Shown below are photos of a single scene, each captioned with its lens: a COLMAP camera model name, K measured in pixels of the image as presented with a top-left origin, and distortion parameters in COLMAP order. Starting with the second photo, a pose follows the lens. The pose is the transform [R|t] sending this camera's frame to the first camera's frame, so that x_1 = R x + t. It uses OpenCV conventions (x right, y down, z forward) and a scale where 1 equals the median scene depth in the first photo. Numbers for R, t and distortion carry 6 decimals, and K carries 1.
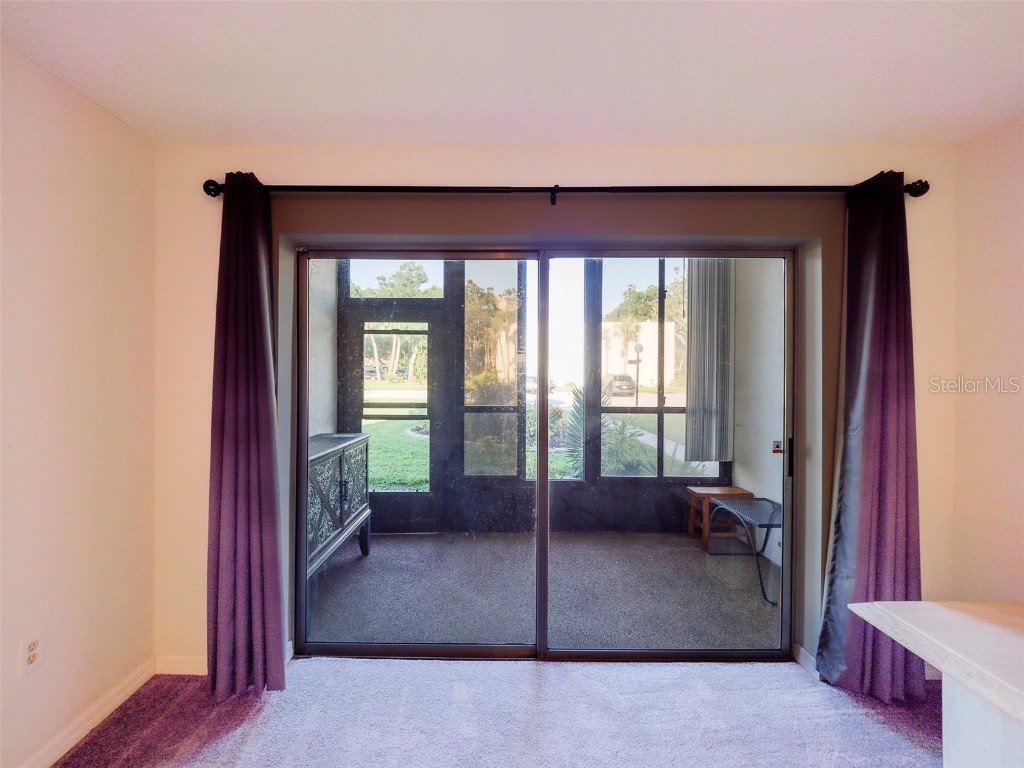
lens RADIAL K [[445.3, 0, 501.8], [0, 445.3, 376.5], [0, 0, 1]] dist [0.002766, -0.005594]
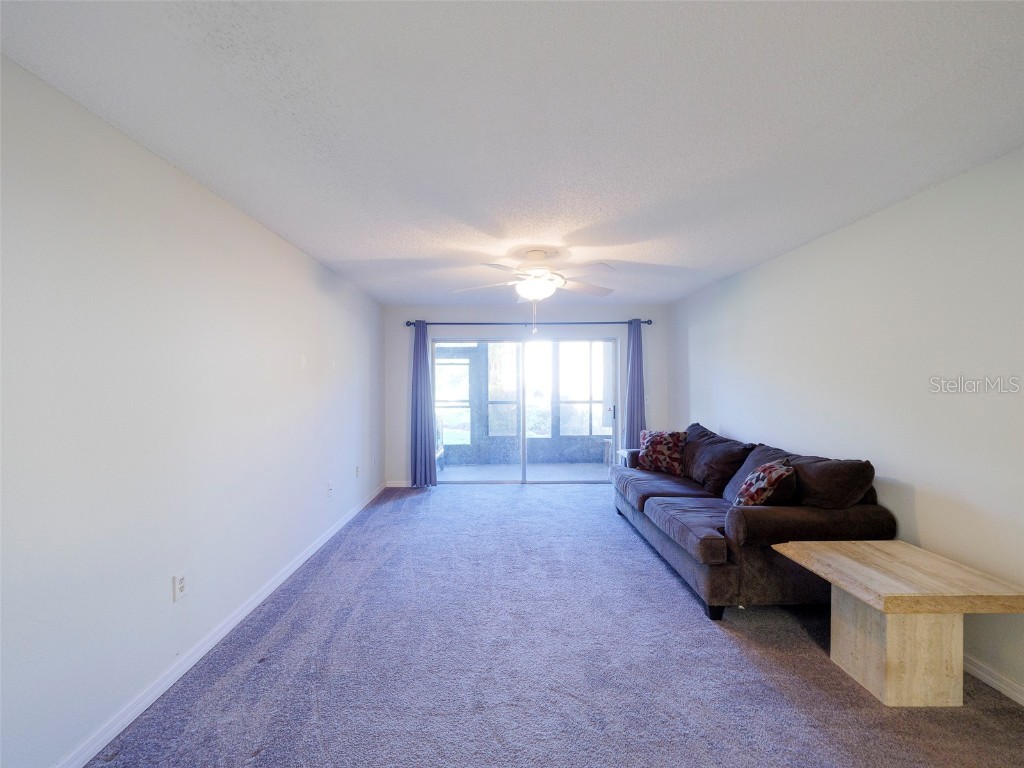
lens RADIAL K [[430.9, 0, 501.1], [0, 430.9, 380.3], [0, 0, 1]] dist [0.016613, -0.017627]
pose [[0.999719, -0.015732, 0.017758, -0.129185], [0.015947, 0.999800, -0.012067, 0.000938], [-0.017564, 0.012347, 0.999769, -1.909814]]
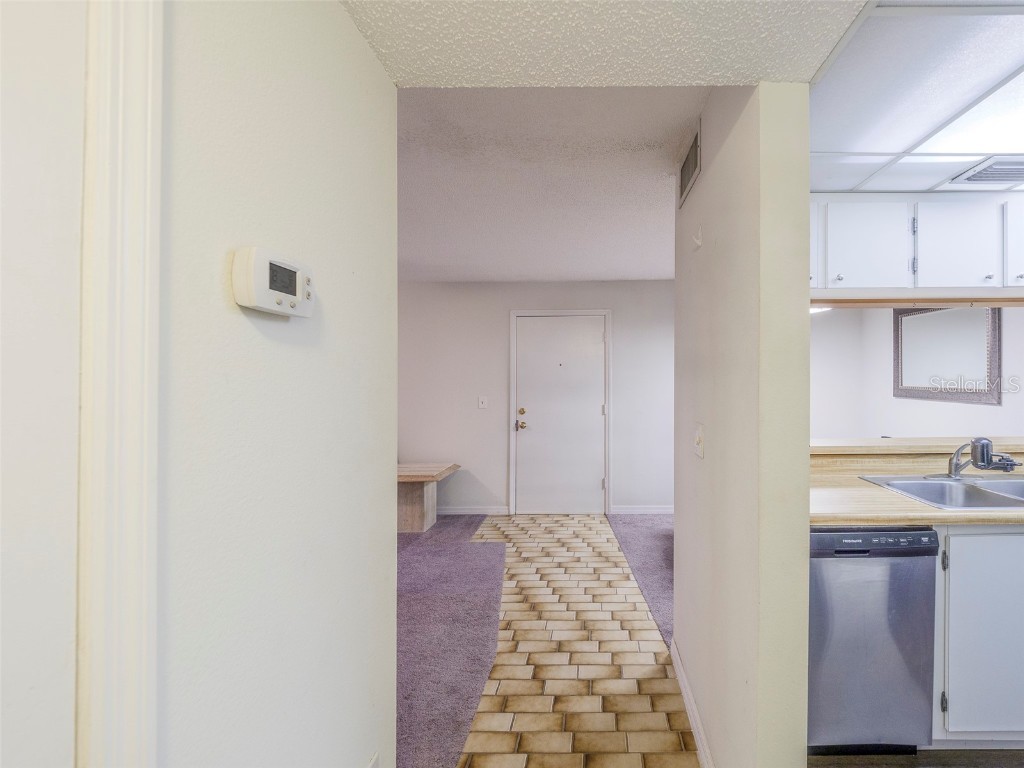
lens RADIAL K [[476.8, 0, 588.1], [0, 476.8, 379.7], [0, 0, 1]] dist [-0.054742, 0.000072]
pose [[0.004391, -0.008836, 0.999951, -1.380589], [0.012085, 0.999888, 0.008783, -0.001080], [-0.999917, 0.012046, 0.004498, -1.765802]]
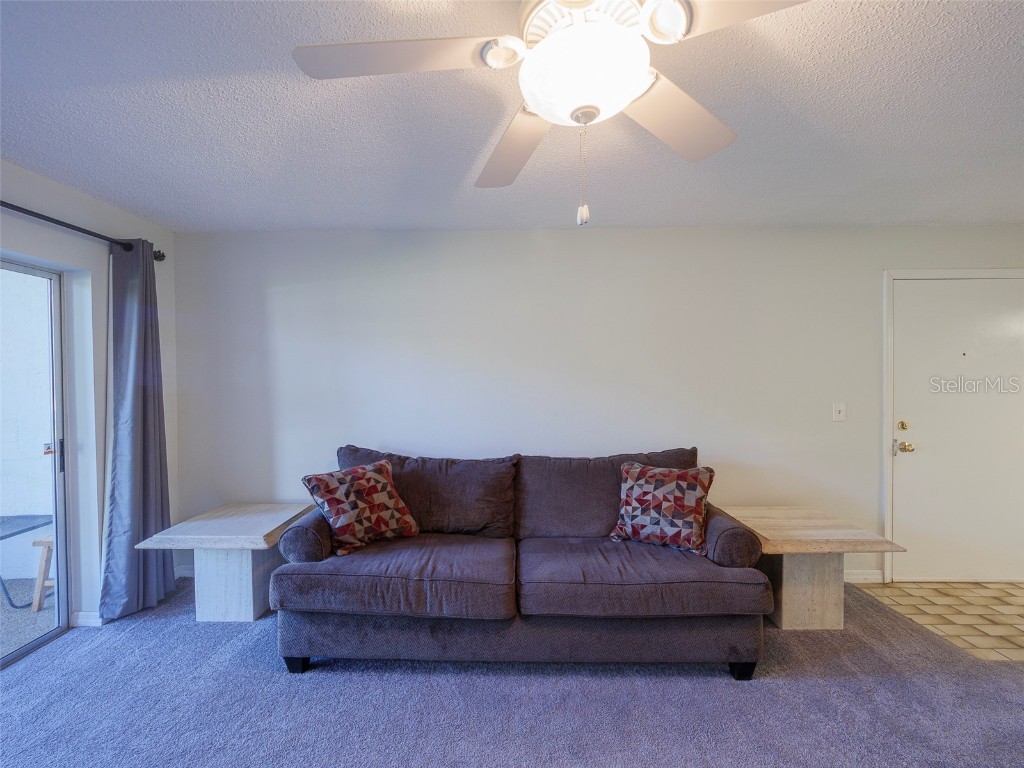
lens RADIAL K [[433.7, 0, 500.3], [0, 433.7, 380.0], [0, 0, 1]] dist [0.000994, -0.004221]
pose [[0.018473, -0.009075, 0.999788, -0.480322], [0.013185, 0.999874, 0.008832, -0.007599], [-0.999742, 0.013019, 0.018590, -0.160208]]
